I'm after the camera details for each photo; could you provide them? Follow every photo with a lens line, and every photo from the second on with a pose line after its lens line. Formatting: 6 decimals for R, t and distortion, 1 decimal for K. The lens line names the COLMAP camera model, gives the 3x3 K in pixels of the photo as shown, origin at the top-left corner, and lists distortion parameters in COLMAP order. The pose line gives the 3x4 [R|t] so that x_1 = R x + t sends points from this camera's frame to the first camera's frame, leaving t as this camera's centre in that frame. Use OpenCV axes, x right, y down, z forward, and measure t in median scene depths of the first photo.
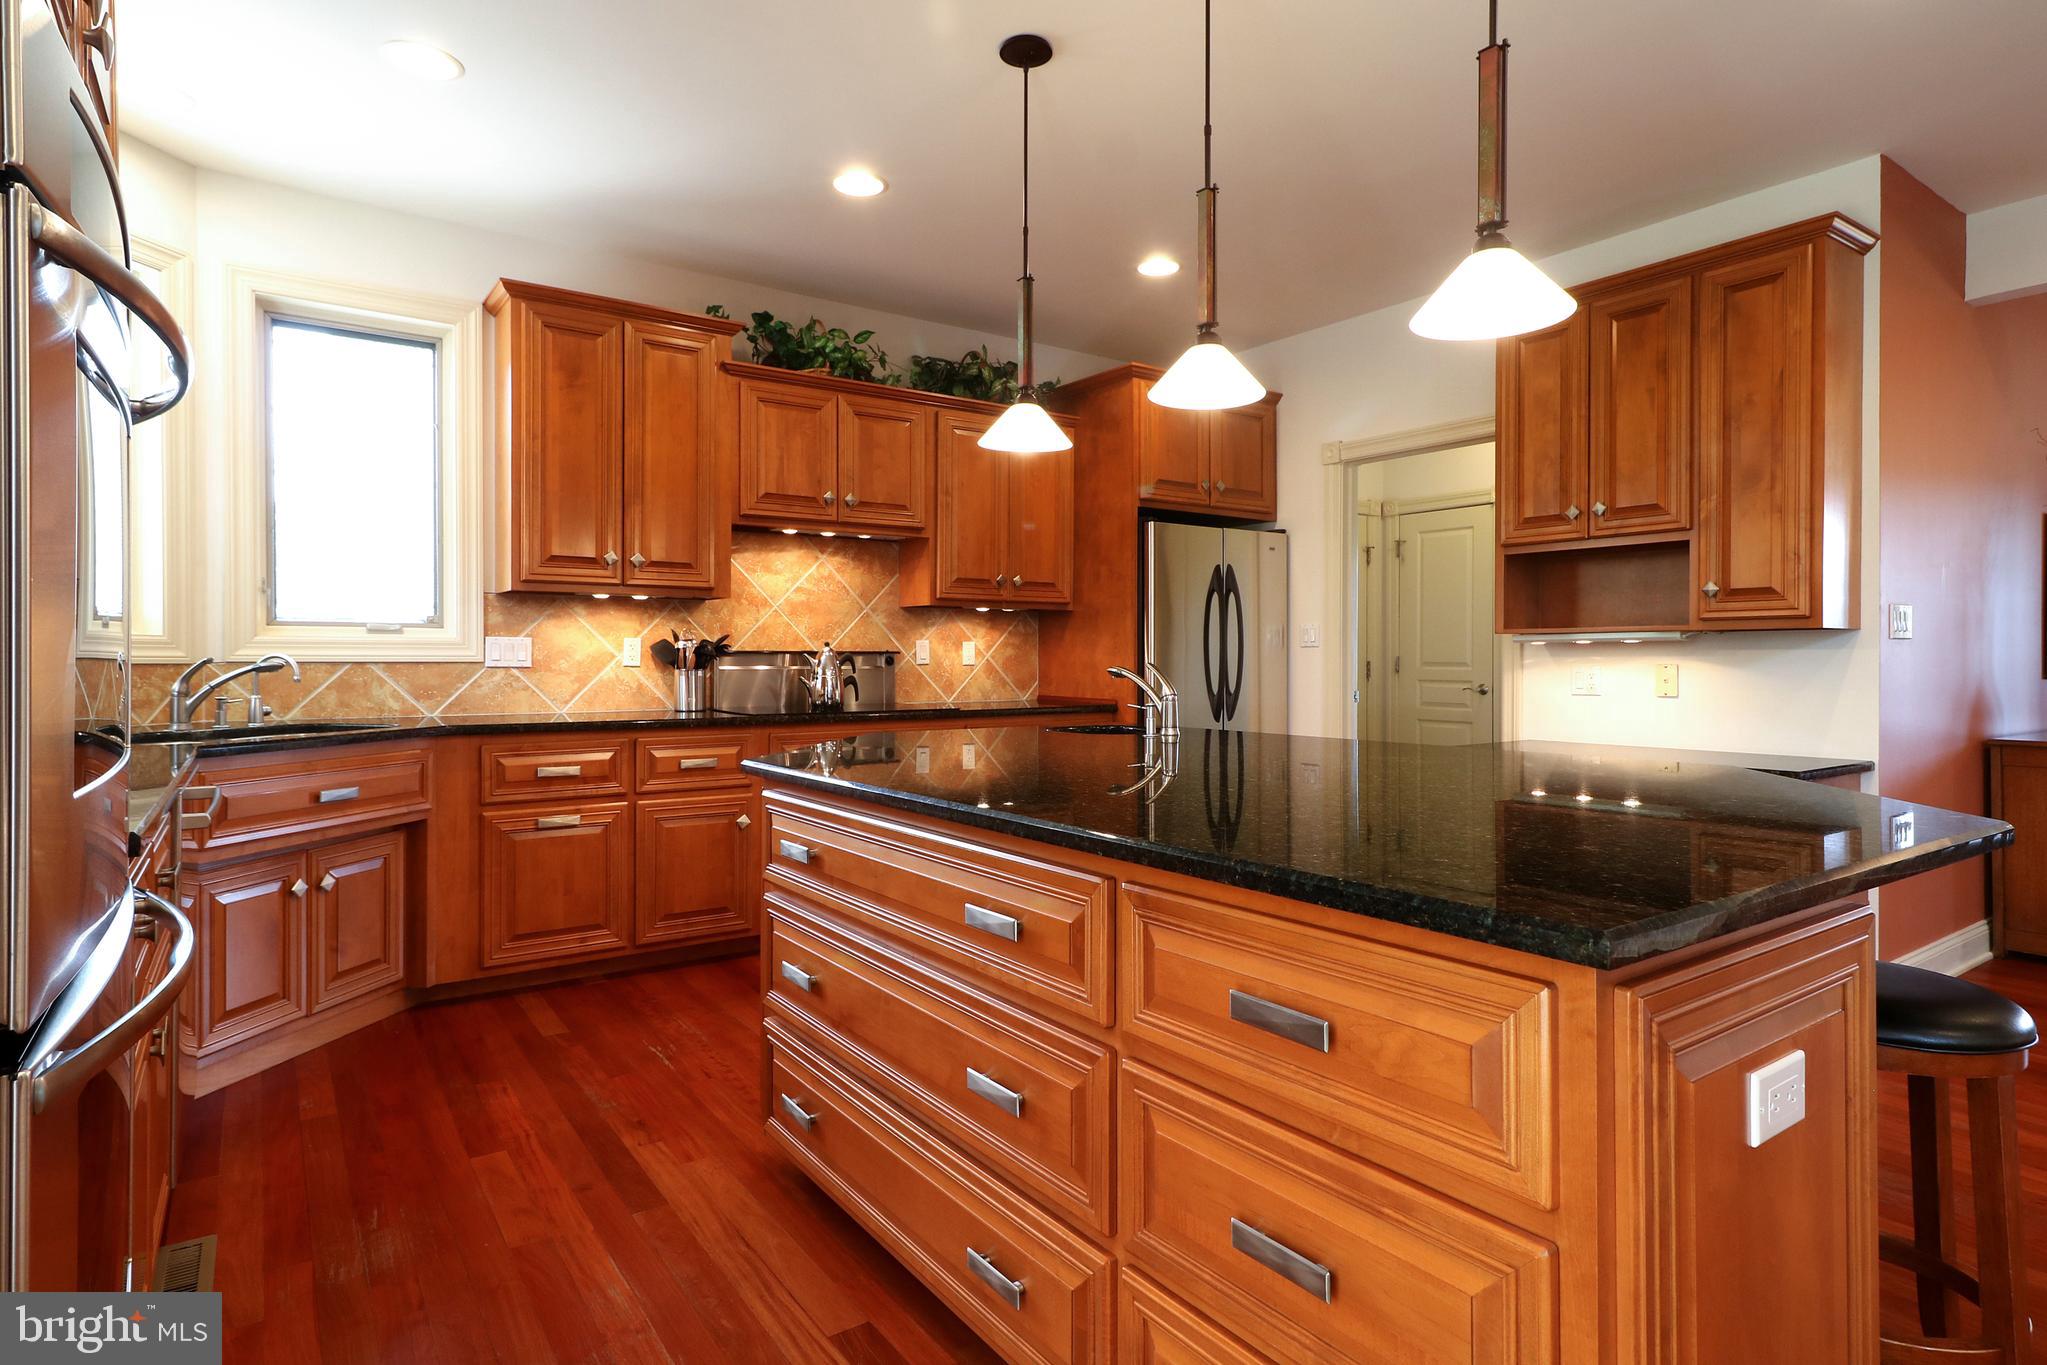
lens RADIAL K [[1087.8, 0, 1028.2], [0, 1087.8, 662.9], [0, 0, 1]] dist [0.001830, 0.000183]
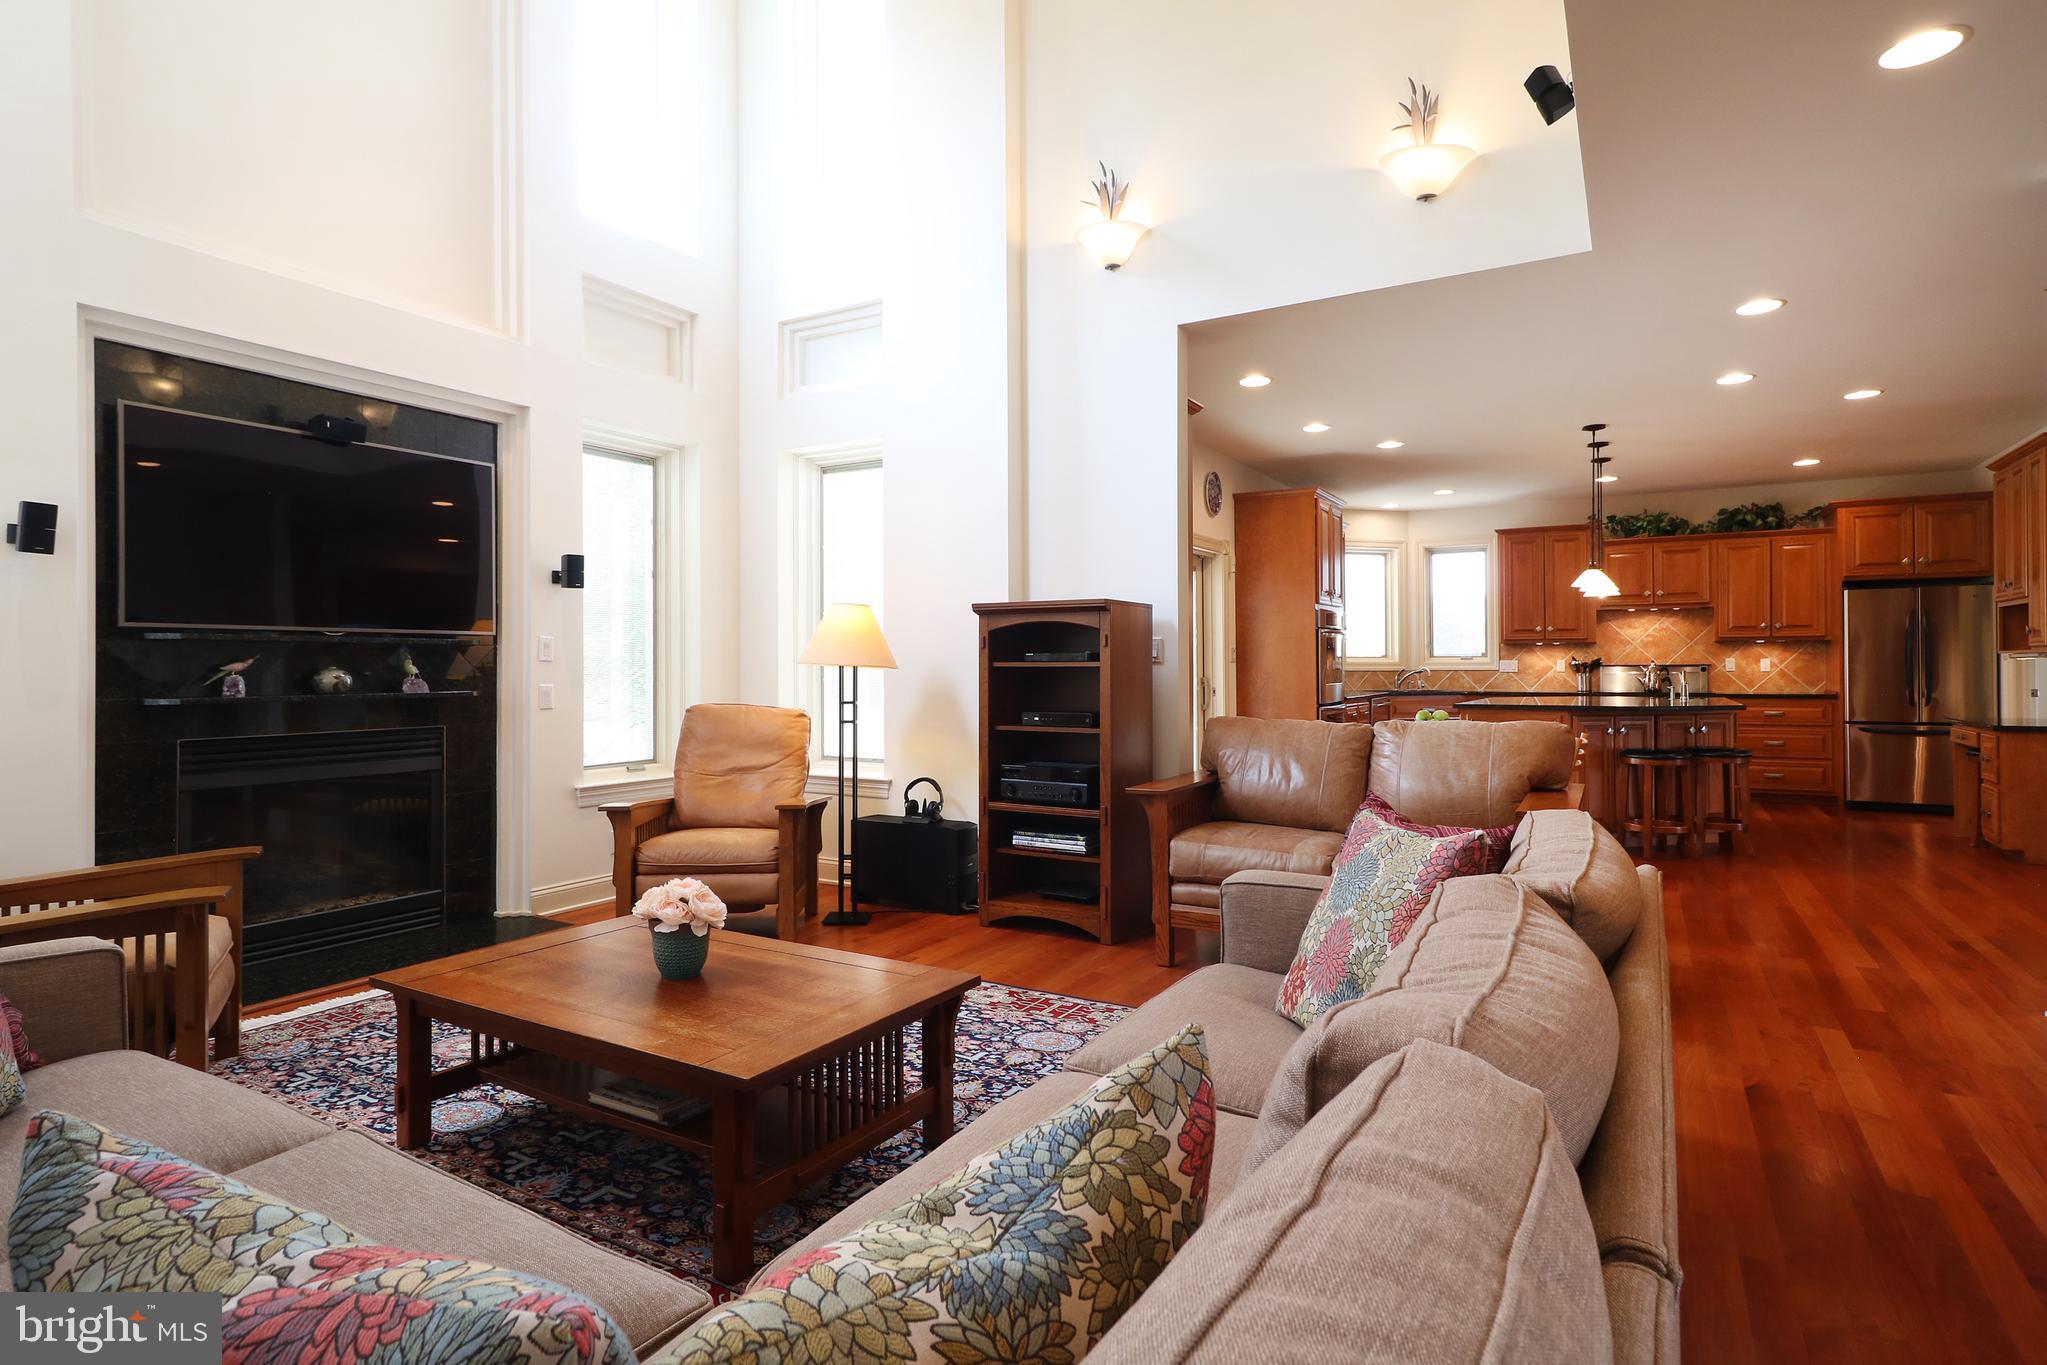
lens RADIAL K [[1060.4, 0, 1023.5], [0, 1060.4, 682.5], [0, 0, 1]] dist [0.000614, 0.000342]
pose [[0.405196, 0.008743, -0.914188, 1.202132], [-0.001436, 0.999959, 0.008927, 0.006955], [0.914229, -0.002304, 0.405192, -0.952965]]
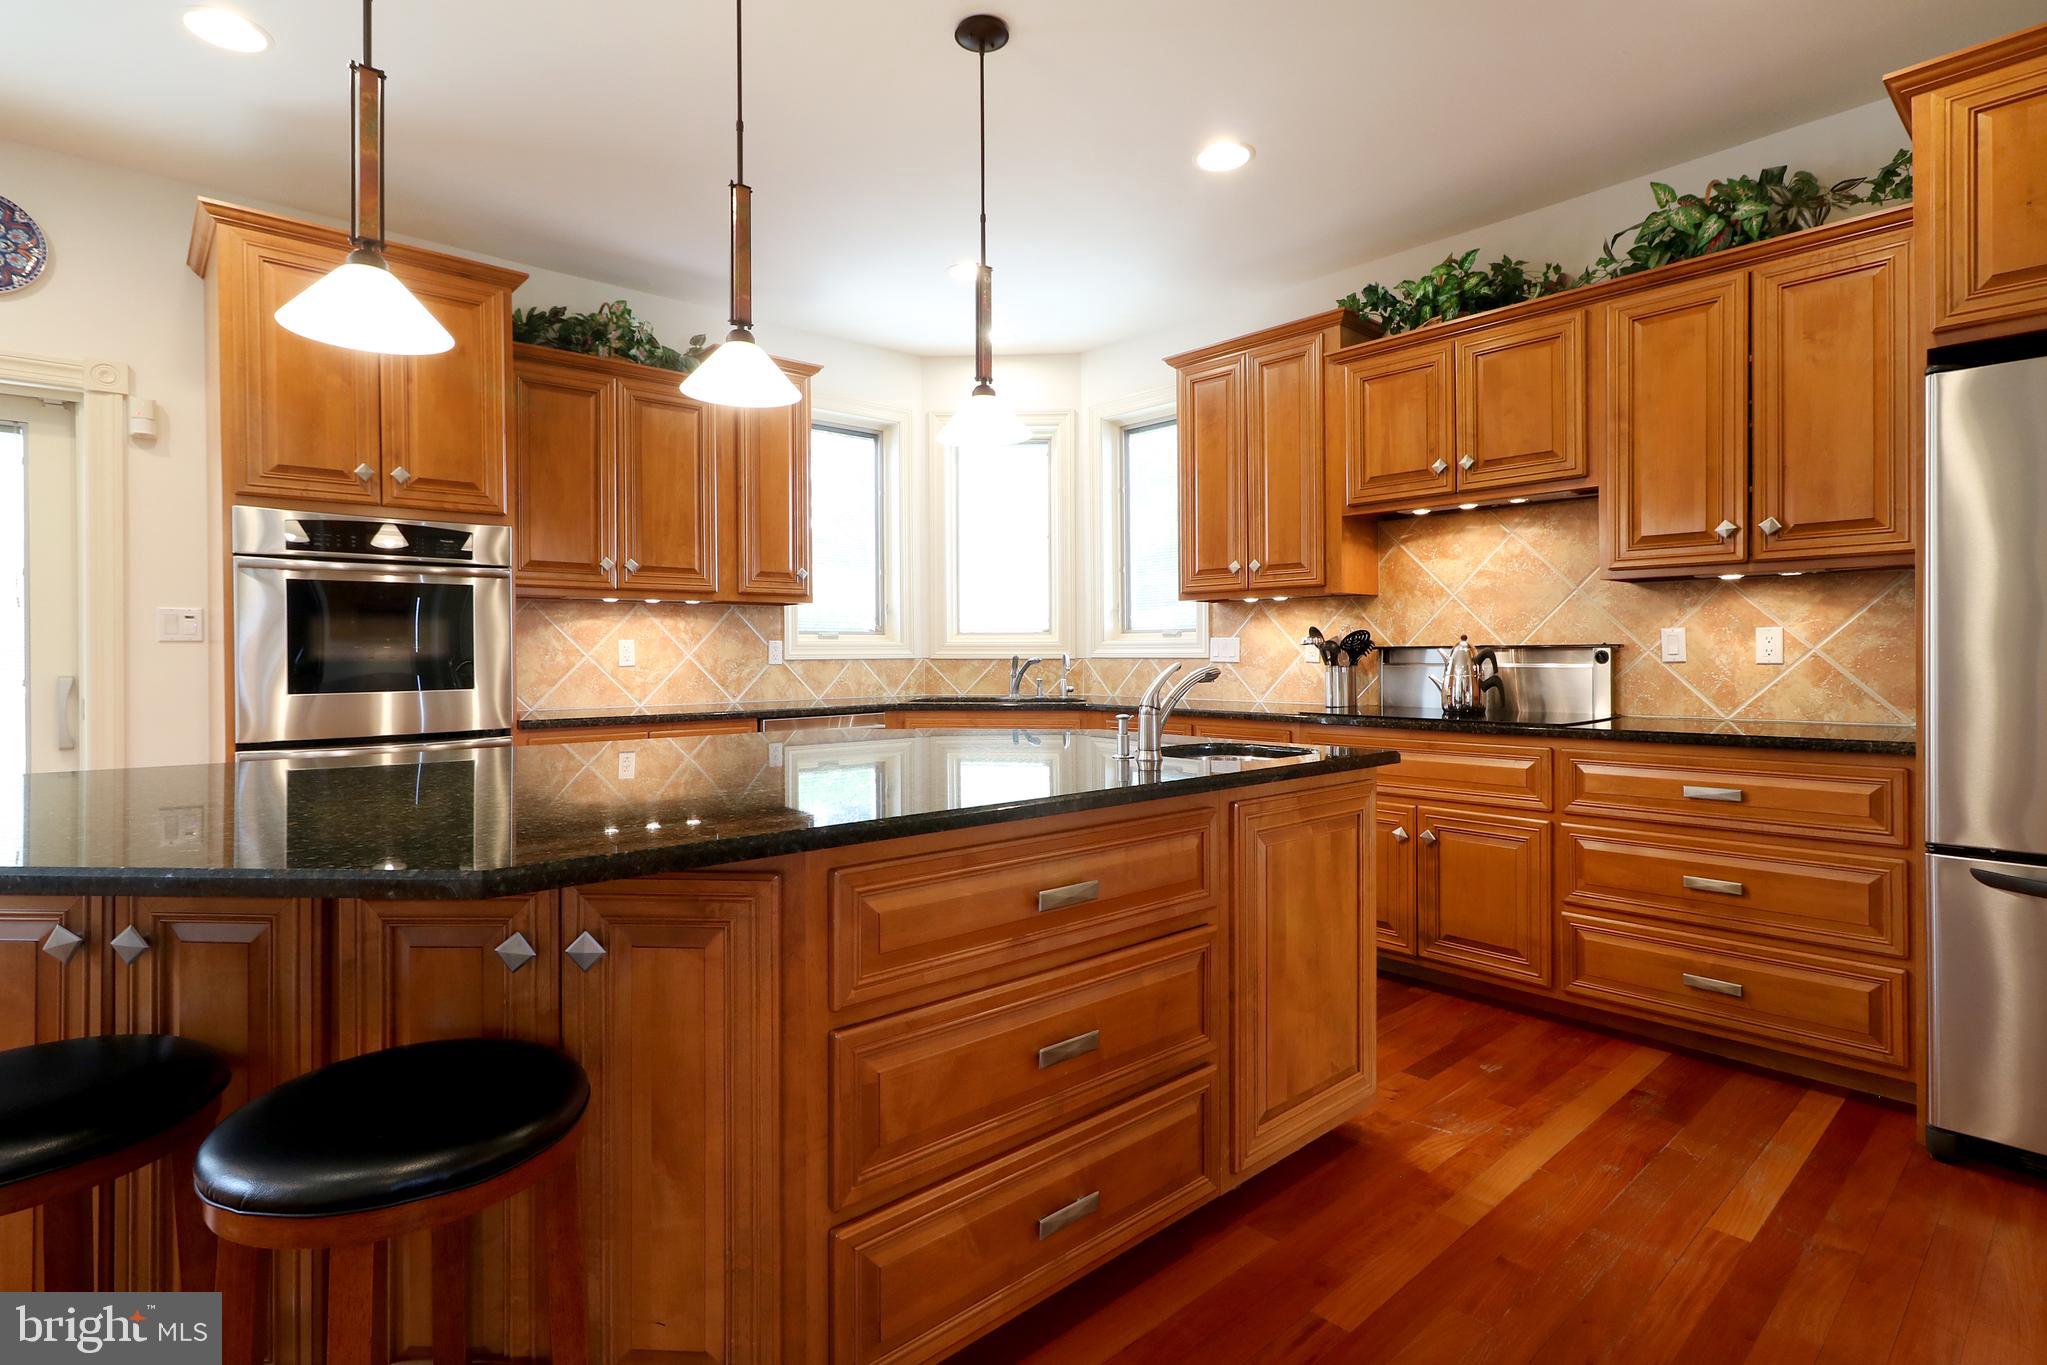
lens RADIAL K [[1021.4, 0, 1032.8], [0, 1021.4, 672.0], [0, 0, 1]] dist [0.018297, 0.000091]
pose [[0.120462, 0.018306, -0.992549, 0.562642], [0.002642, 0.999821, 0.018761, -0.006403], [0.992714, -0.004882, 0.120392, 0.569064]]
